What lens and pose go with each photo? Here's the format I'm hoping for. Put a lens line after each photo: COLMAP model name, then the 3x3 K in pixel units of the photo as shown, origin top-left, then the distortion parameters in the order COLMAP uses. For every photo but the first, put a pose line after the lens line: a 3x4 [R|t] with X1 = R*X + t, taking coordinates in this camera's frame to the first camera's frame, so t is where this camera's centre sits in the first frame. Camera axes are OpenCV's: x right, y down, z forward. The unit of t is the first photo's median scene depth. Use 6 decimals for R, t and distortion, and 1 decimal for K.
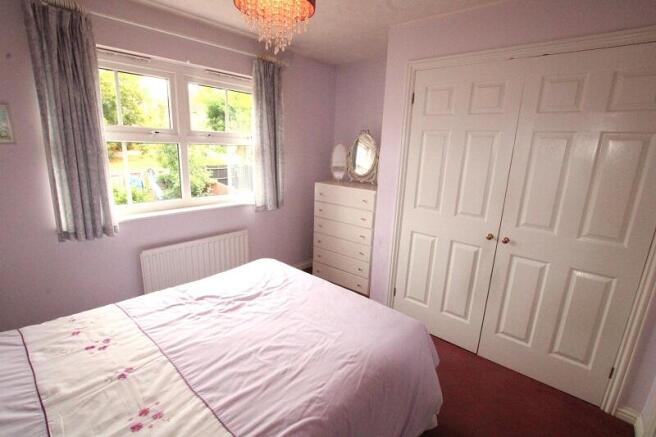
lens RADIAL K [[310.5, 0, 326.2], [0, 310.5, 219.7], [0, 0, 1]] dist [-0.026190, 0.000021]
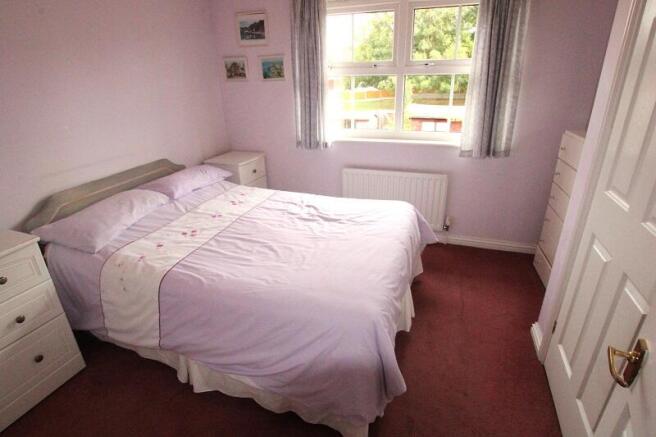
lens RADIAL K [[341.3, 0, 326.8], [0, 341.3, 217.0], [0, 0, 1]] dist [-0.028315, 0.000834]
pose [[0.362073, 0.315258, -0.877220, 0.981433], [-0.178087, 0.947133, 0.266878, -0.098043], [0.914980, 0.059592, 0.399074, 0.600325]]
